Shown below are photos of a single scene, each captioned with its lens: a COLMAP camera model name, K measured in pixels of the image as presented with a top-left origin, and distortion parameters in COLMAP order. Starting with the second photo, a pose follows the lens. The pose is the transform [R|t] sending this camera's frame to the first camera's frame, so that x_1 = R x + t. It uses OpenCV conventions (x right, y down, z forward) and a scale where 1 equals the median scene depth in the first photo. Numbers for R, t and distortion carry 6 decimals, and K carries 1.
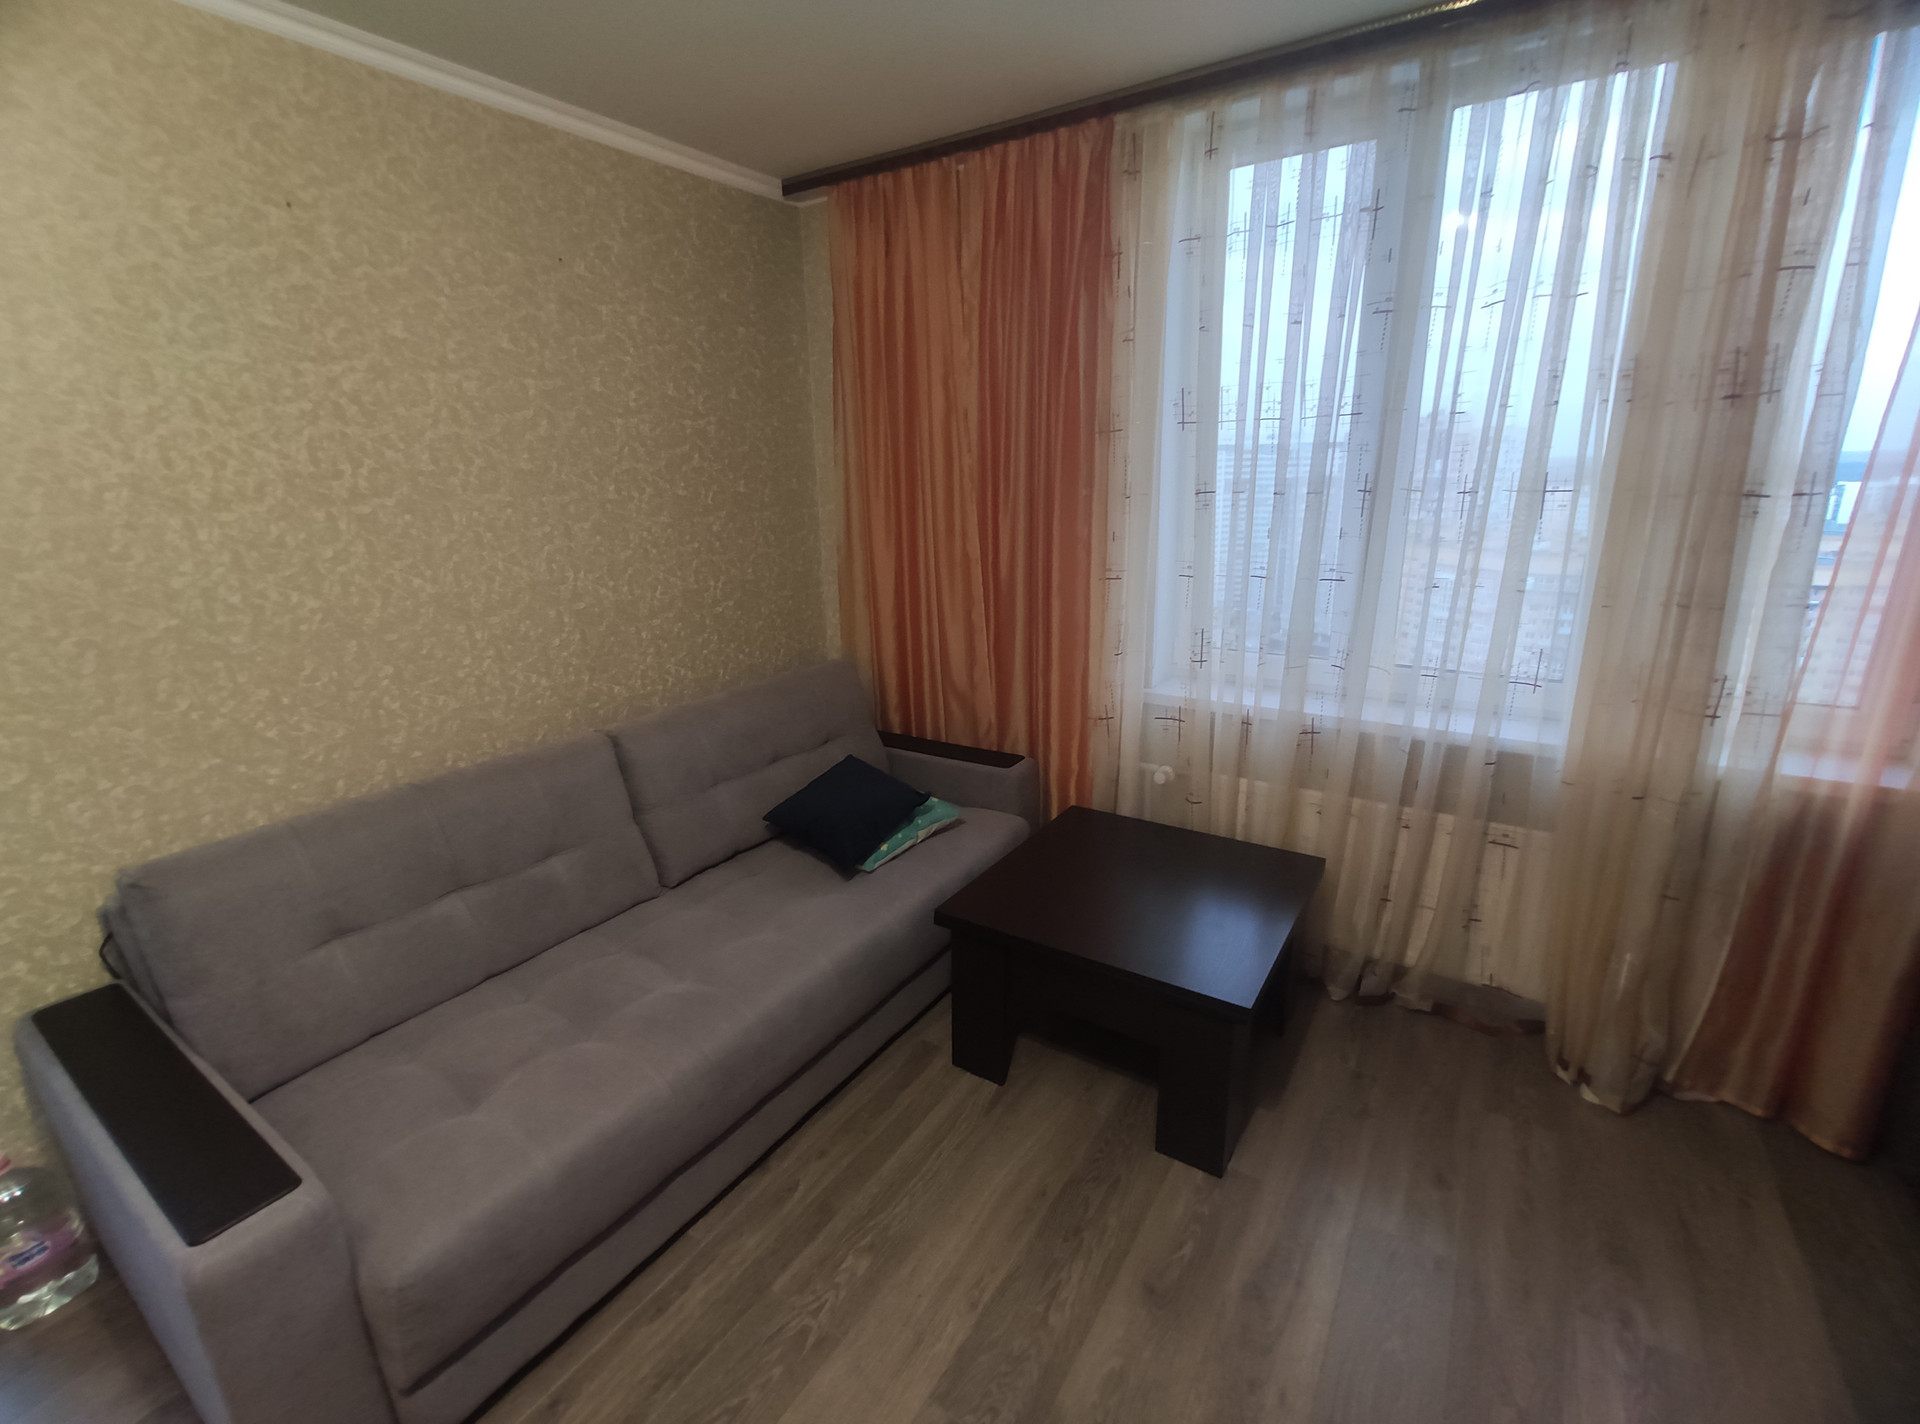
lens RADIAL K [[826.4, 0, 960.0], [0, 826.4, 712.0], [0, 0, 1]] dist [-0.014531, 0.000720]
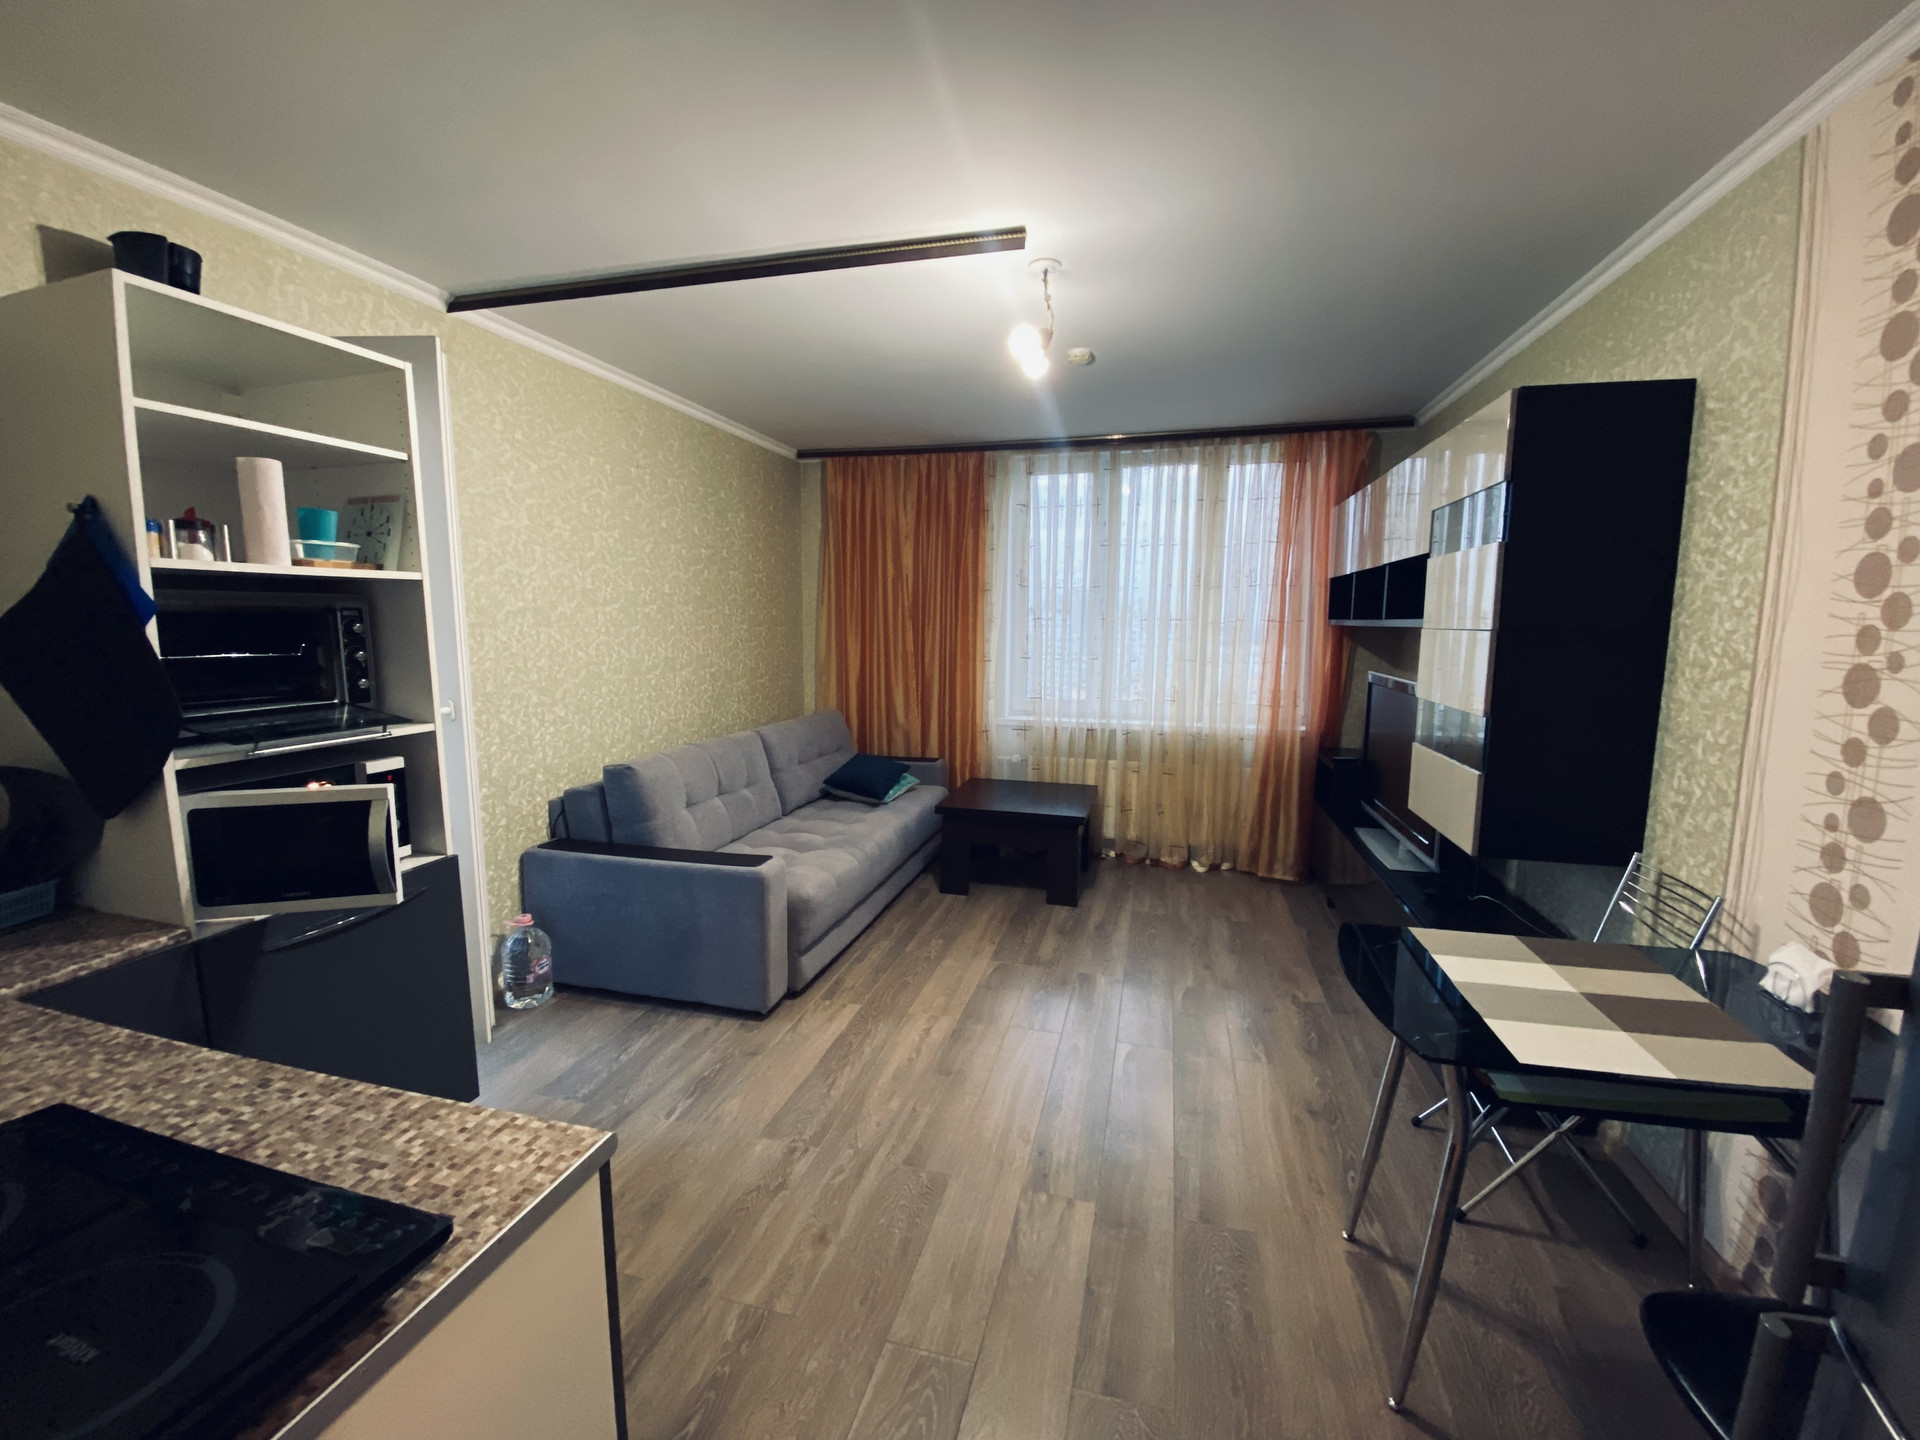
lens RADIAL K [[773.0, 0, 948.8], [0, 773.0, 717.6], [0, 0, 1]] dist [0.017695, -0.018406]
pose [[0.952842, -0.007157, 0.303384, -0.543288], [0.056714, 0.986308, -0.154855, 0.296385], [-0.298121, 0.164758, 0.940201, -0.812197]]
